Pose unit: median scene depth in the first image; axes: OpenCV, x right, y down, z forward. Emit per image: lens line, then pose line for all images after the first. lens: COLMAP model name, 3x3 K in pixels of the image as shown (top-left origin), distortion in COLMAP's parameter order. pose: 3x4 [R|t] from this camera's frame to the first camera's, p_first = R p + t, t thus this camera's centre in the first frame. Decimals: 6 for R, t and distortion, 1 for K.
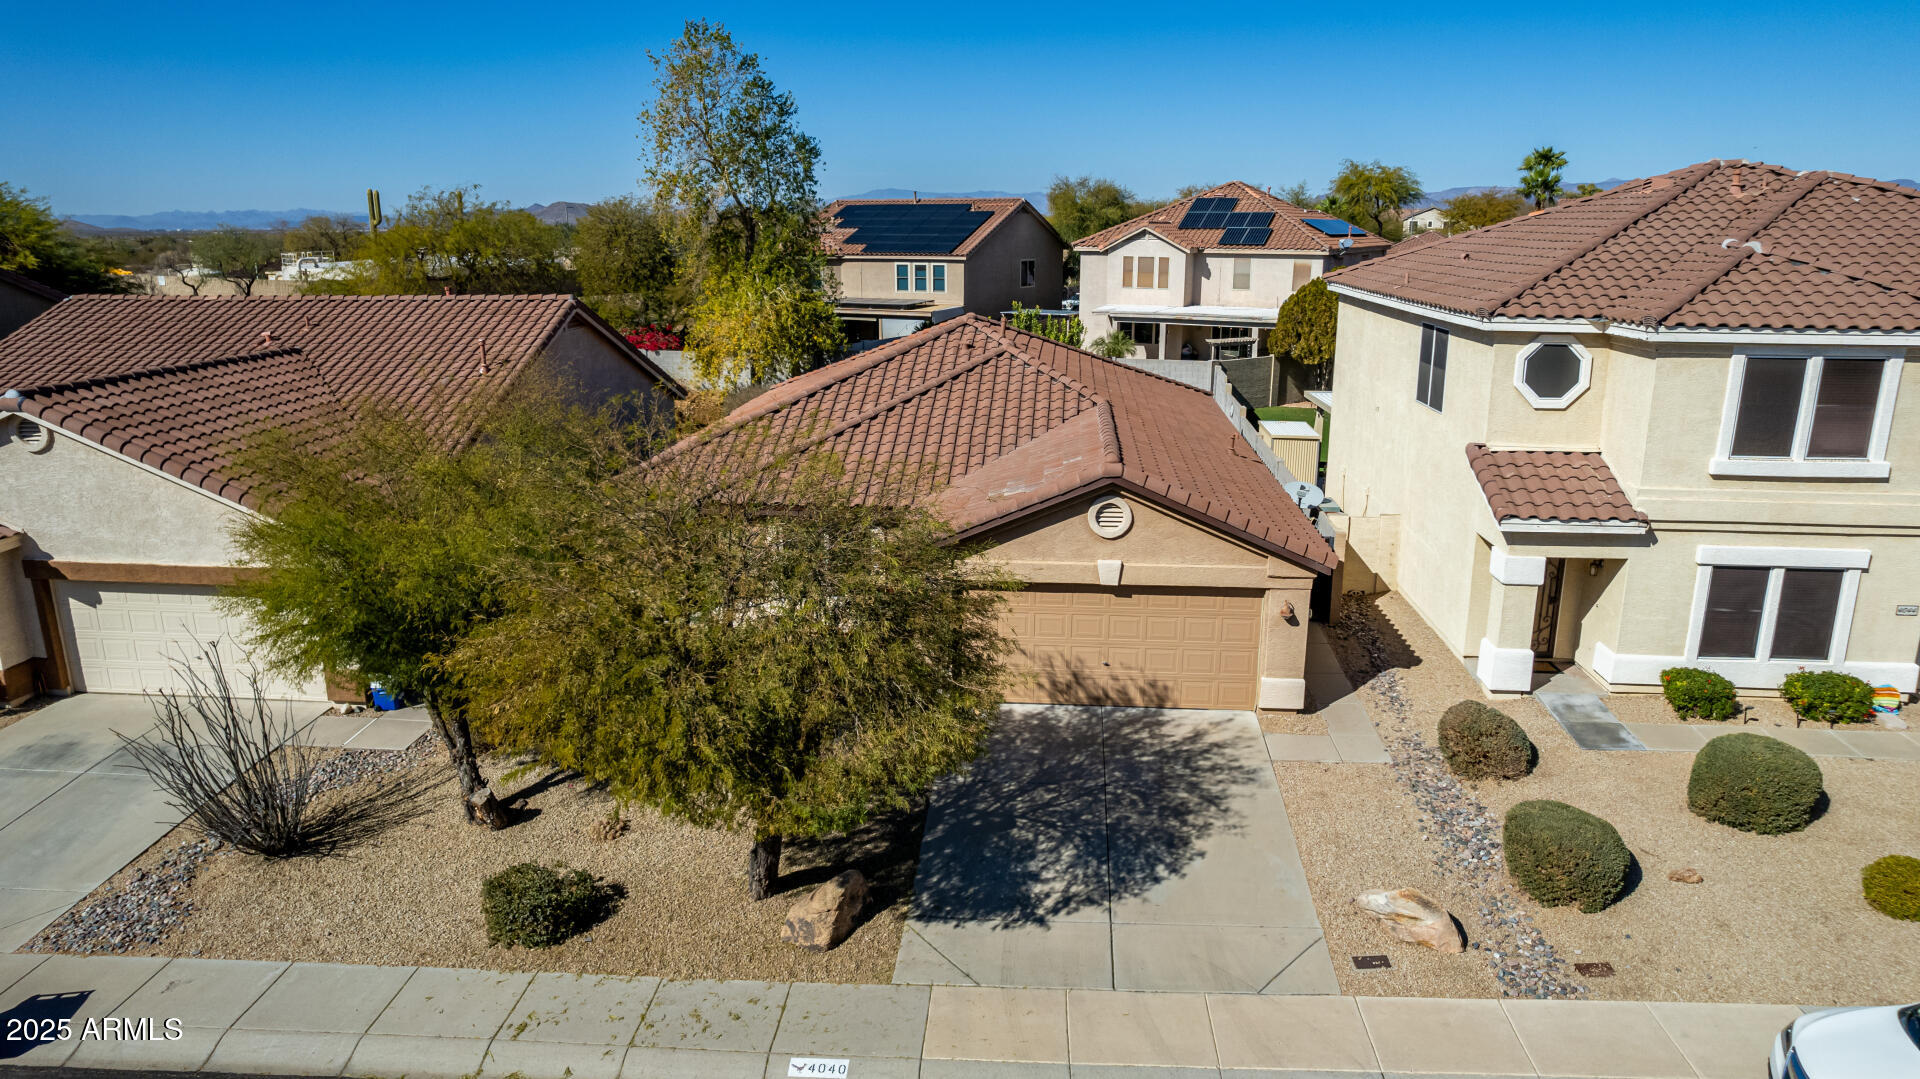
lens RADIAL K [[1223.8, 0, 968.2], [0, 1223.8, 542.3], [0, 0, 1]] dist [-0.067369, 0.058019]
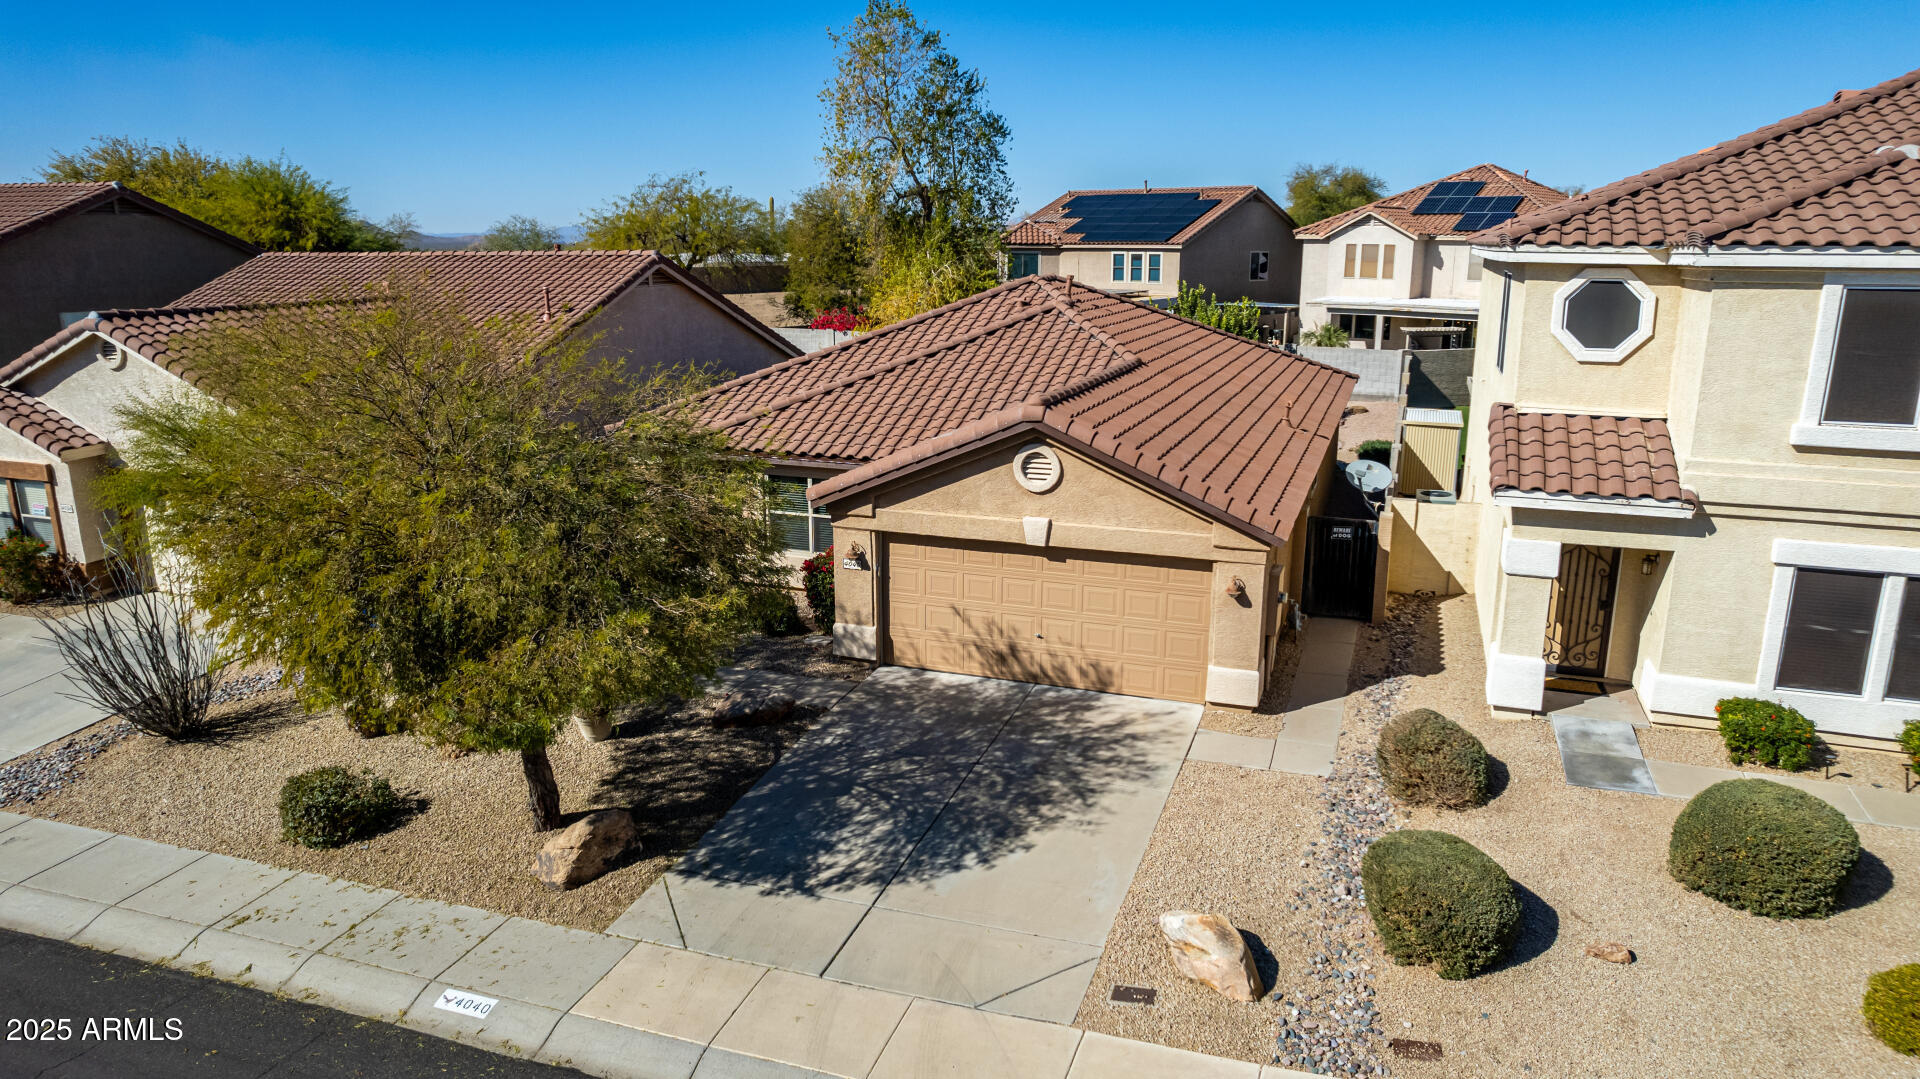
lens RADIAL K [[1223.8, 0, 968.1], [0, 1223.8, 544.6], [0, 0, 1]] dist [-0.067369, 0.058019]
pose [[0.965475, 0.062526, -0.252881, 0.301620], [-0.065113, 0.997876, -0.001863, 0.040377], [0.252227, 0.018264, 0.967496, 0.132131]]
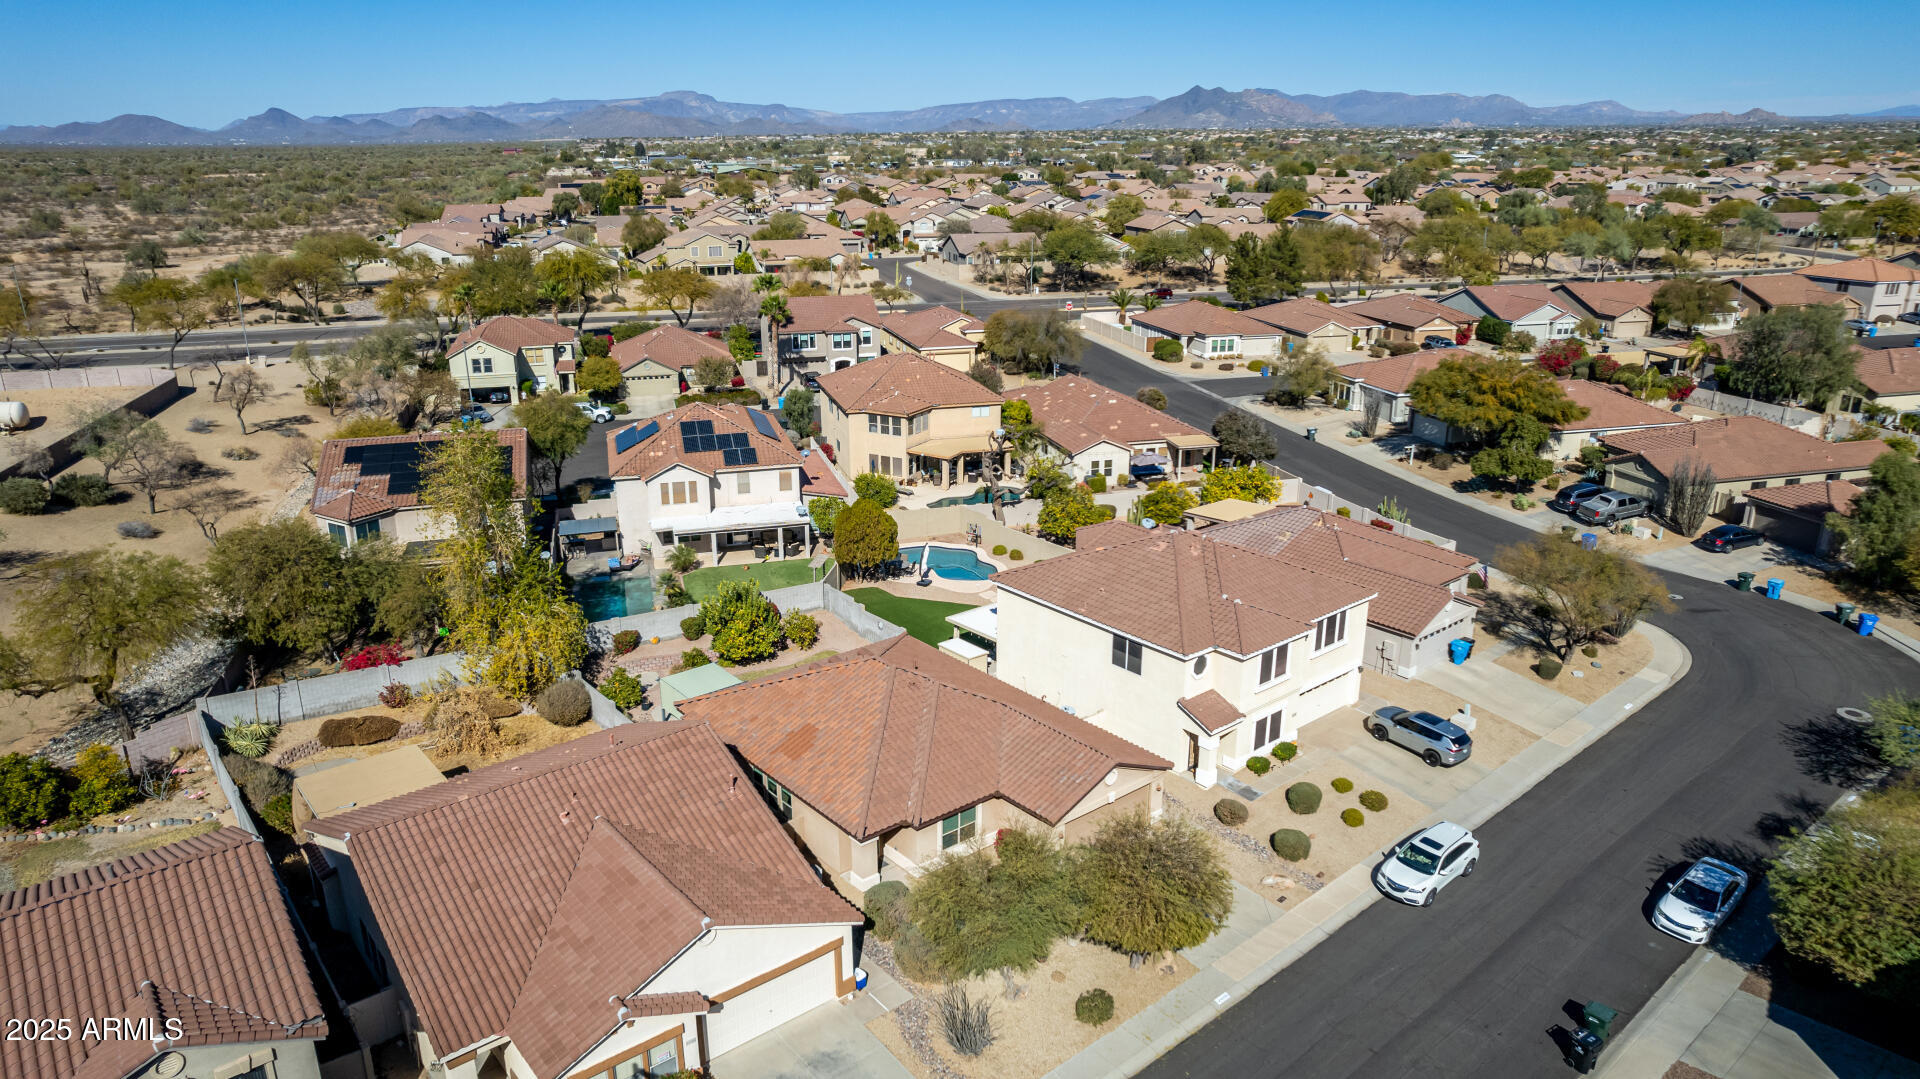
lens RADIAL K [[1223.8, 0, 967.9], [0, 1223.8, 532.4], [0, 0, 1]] dist [-0.067369, 0.058019]
pose [[0.706600, -0.213241, 0.674718, -1.703460], [0.177288, 0.976450, 0.122937, -0.887186], [-0.685044, 0.032753, 0.727765, -0.646232]]
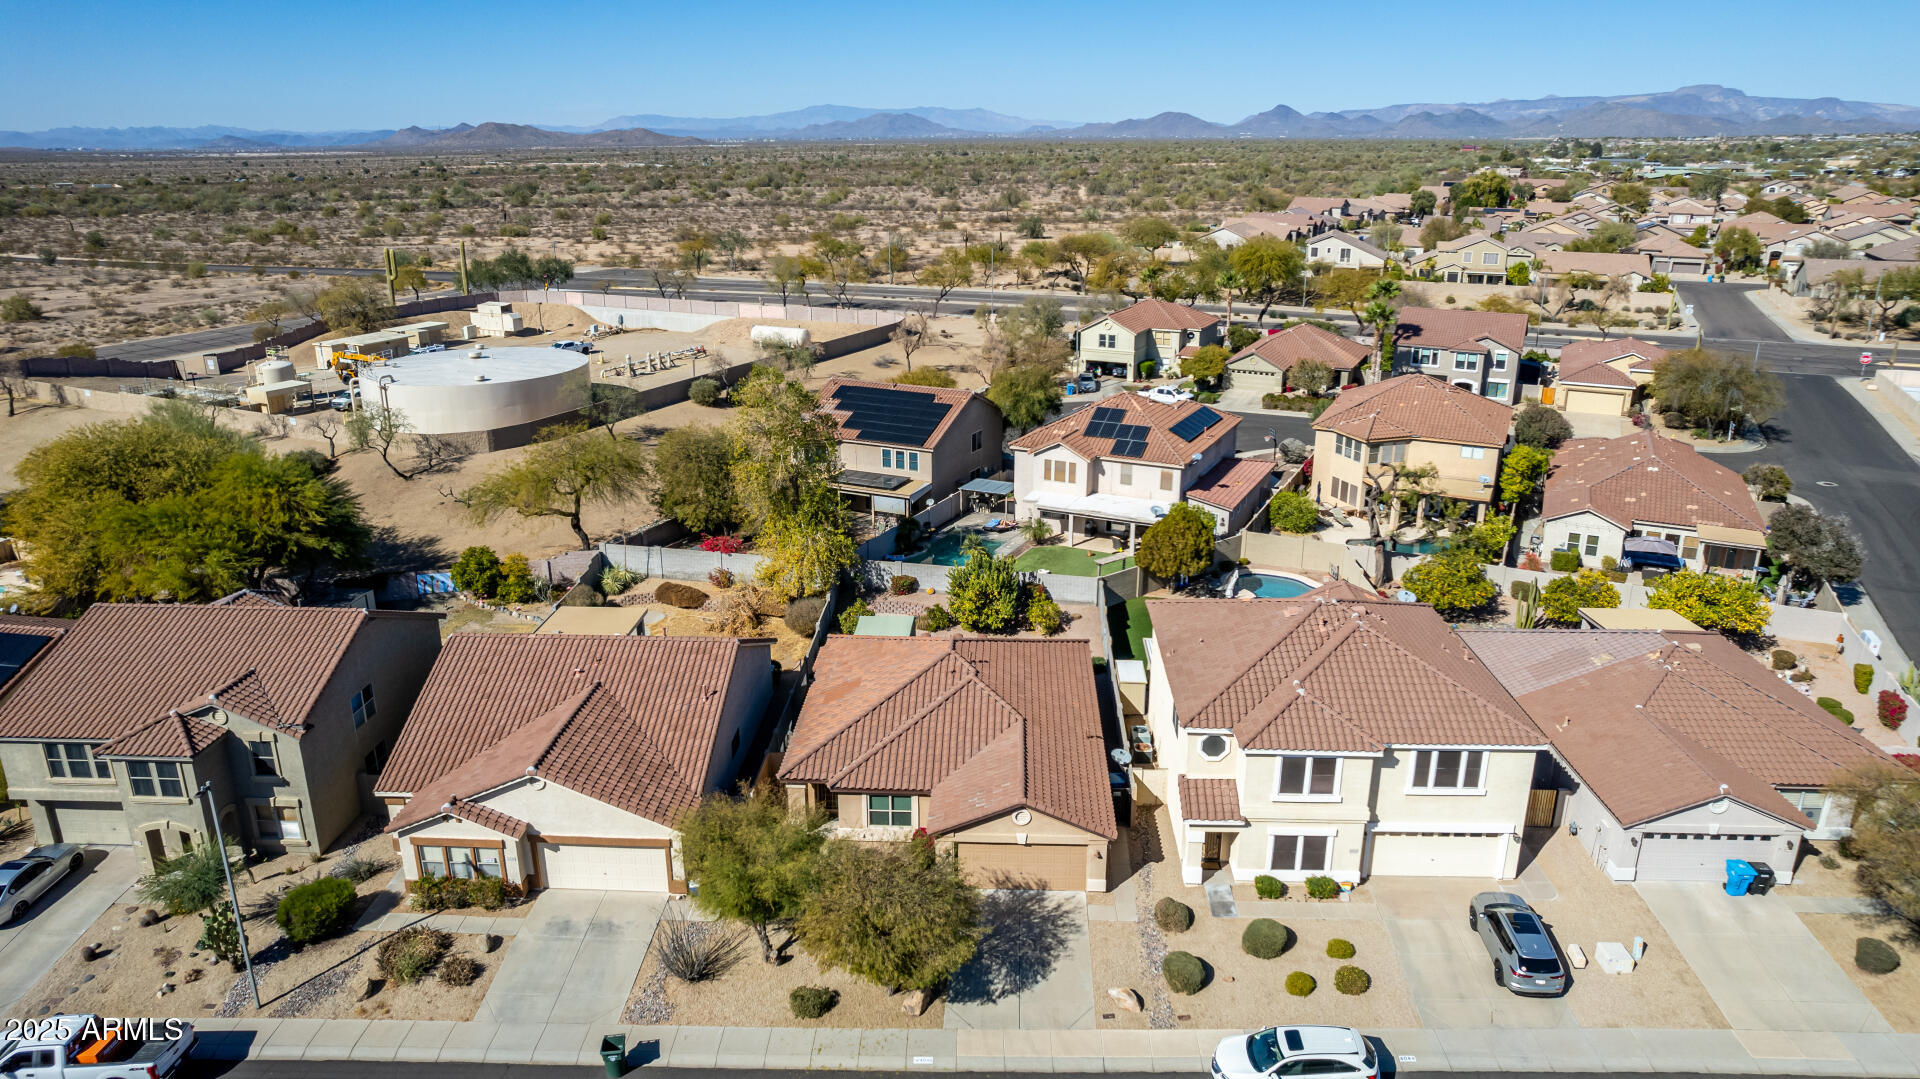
lens RADIAL K [[1223.8, 0, 969.3], [0, 1223.8, 540.6], [0, 0, 1]] dist [-0.067369, 0.058019]
pose [[0.998838, -0.012692, 0.046491, -0.087342], [0.009773, 0.997999, 0.062476, -0.710015], [-0.047191, -0.061949, 0.996963, -1.317457]]
